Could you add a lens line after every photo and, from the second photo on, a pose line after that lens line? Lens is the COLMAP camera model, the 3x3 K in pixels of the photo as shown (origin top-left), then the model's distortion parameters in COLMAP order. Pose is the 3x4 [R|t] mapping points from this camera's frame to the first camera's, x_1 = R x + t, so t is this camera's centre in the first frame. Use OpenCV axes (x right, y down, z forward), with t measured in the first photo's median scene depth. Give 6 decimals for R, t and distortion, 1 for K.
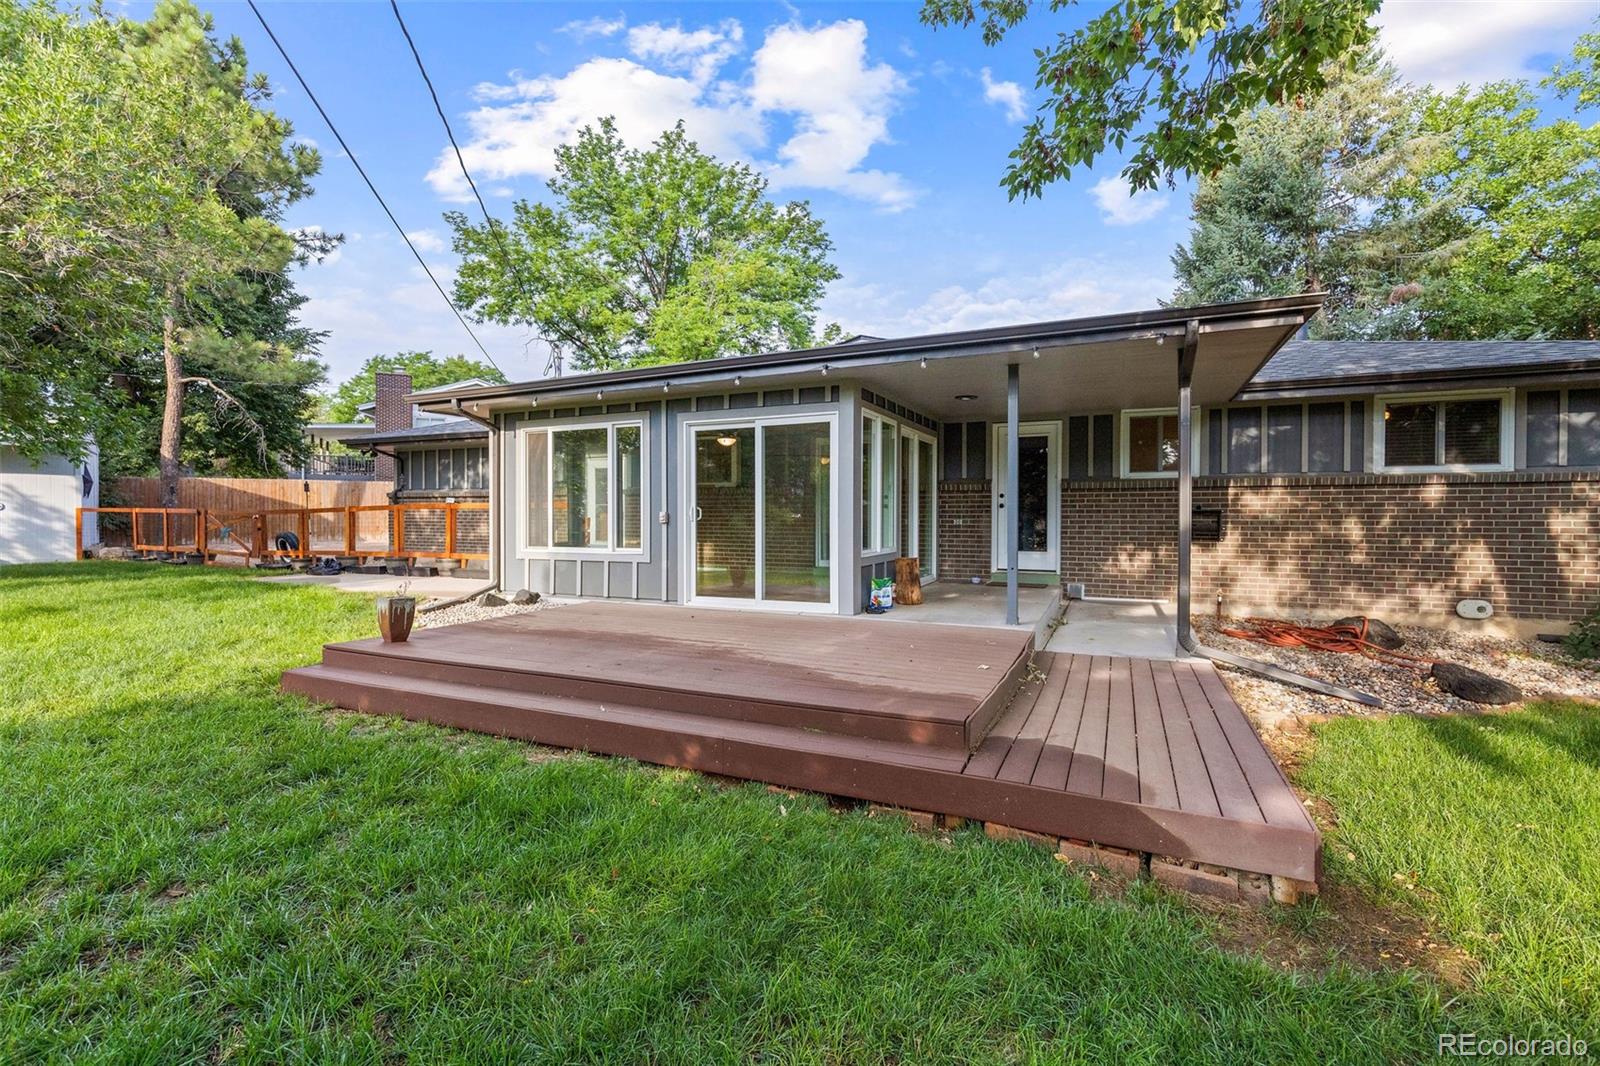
lens RADIAL K [[707.9, 0, 799.1], [0, 707.9, 524.5], [0, 0, 1]] dist [0.001554, -0.000305]
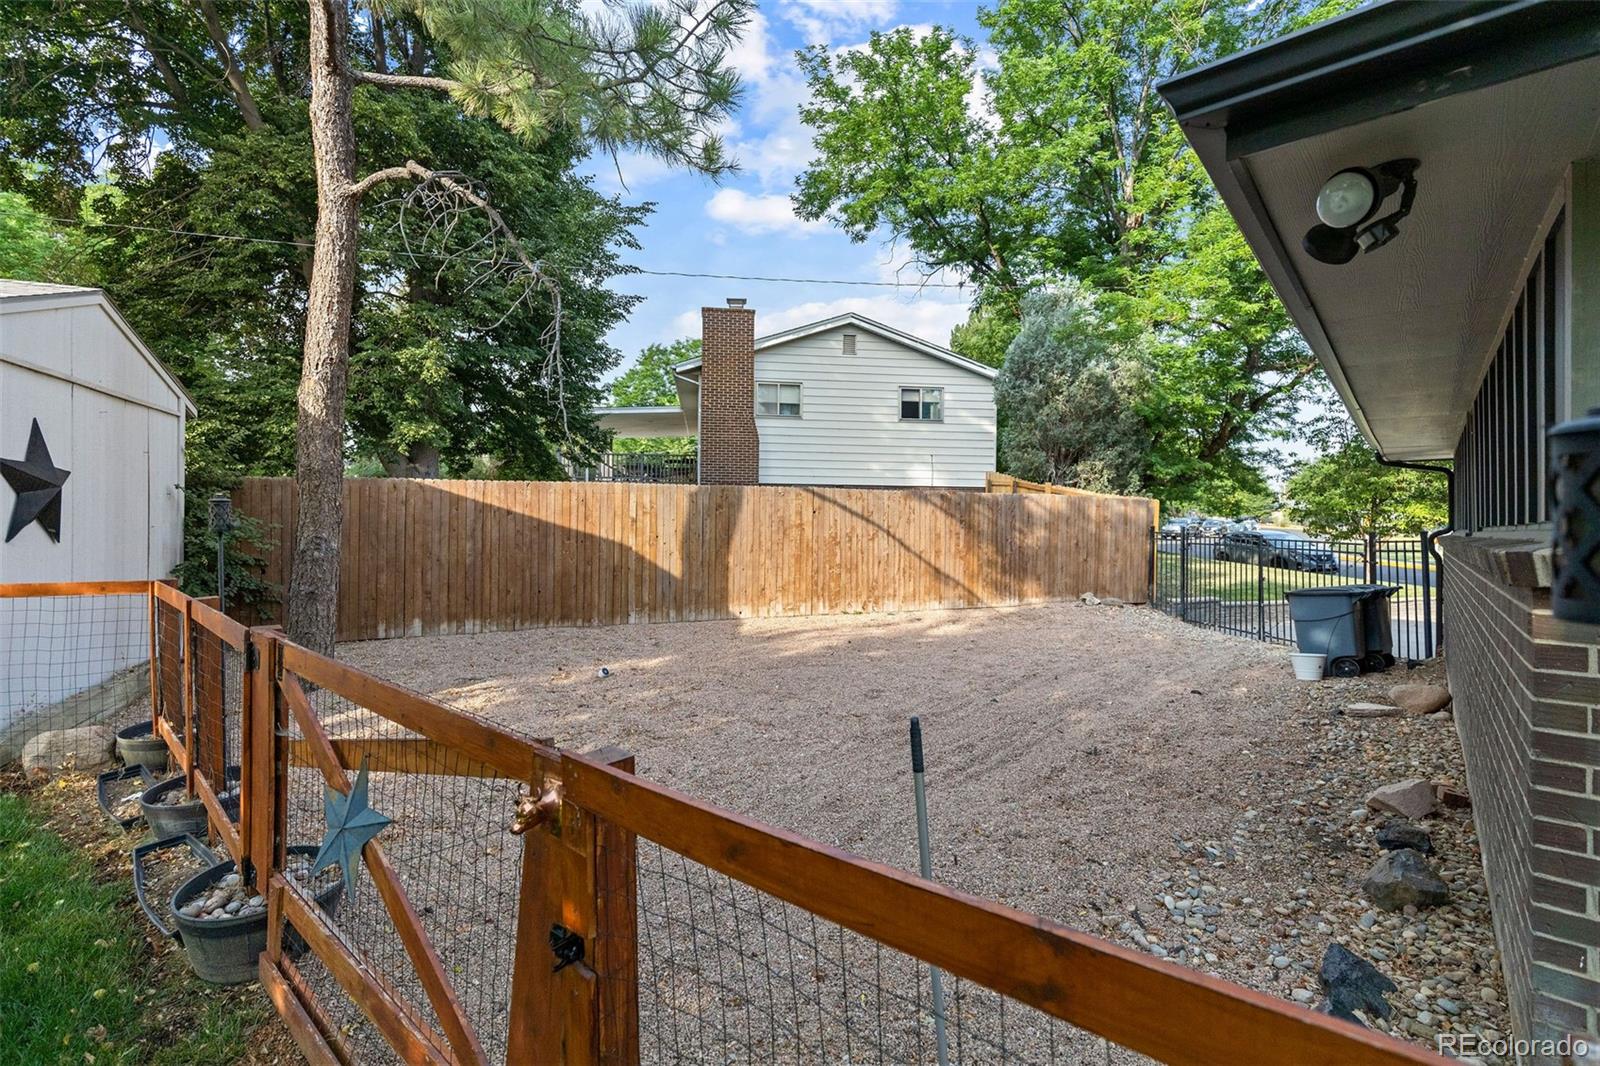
lens RADIAL K [[707.9, 0, 799.1], [0, 707.9, 524.5], [0, 0, 1]] dist [0.001554, -0.000305]
pose [[0.958642, 0.004892, -0.284571, -0.356633], [-0.009177, 0.999864, -0.013728, -0.024526], [0.284465, 0.015772, 0.958557, 0.462884]]
